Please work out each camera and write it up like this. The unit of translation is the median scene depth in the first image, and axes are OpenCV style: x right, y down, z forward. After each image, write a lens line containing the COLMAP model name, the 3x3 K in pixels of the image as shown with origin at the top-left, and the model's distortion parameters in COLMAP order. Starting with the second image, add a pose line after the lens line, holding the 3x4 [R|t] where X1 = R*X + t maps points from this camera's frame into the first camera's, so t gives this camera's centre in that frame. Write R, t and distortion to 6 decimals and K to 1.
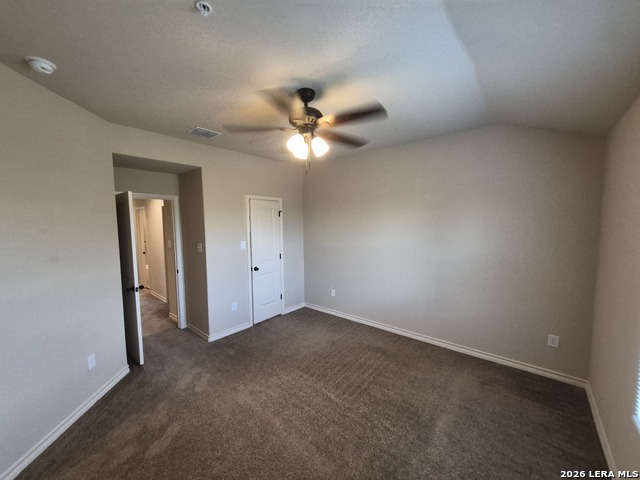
lens RADIAL K [[252.2, 0, 316.5], [0, 252.2, 241.2], [0, 0, 1]] dist [0.007972, -0.000084]
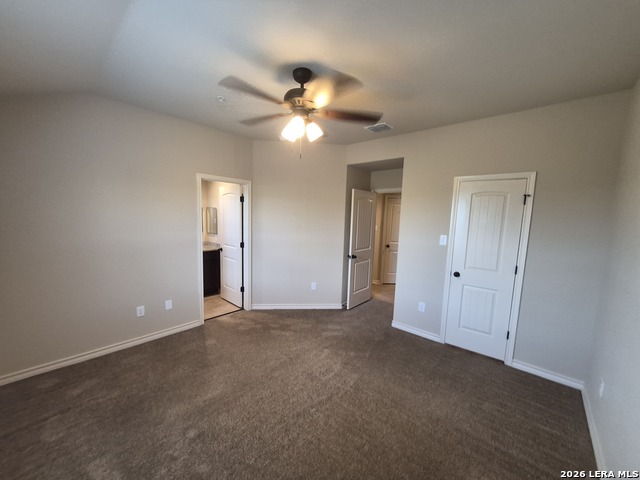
lens RADIAL K [[252.2, 0, 319.3], [0, 252.2, 241.5], [0, 0, 1]] dist [0.007972, -0.000084]
pose [[-0.006497, 0.111345, -0.993761, 0.532306], [-0.111191, 0.987539, 0.111375, -0.027109], [0.993778, 0.111220, 0.005964, 0.605992]]
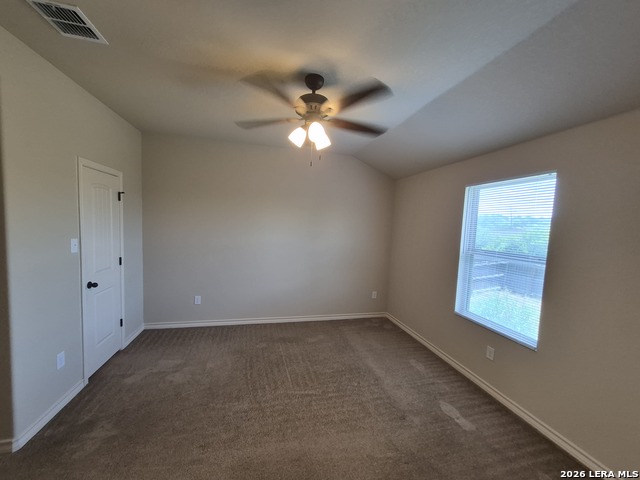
lens RADIAL K [[252.2, 0, 316.6], [0, 252.2, 240.1], [0, 0, 1]] dist [0.007972, -0.000084]
pose [[0.581304, -0.018491, 0.813476, -0.444977], [0.009414, 0.999828, 0.015999, -0.001444], [-0.813632, -0.001642, 0.581378, 0.236541]]
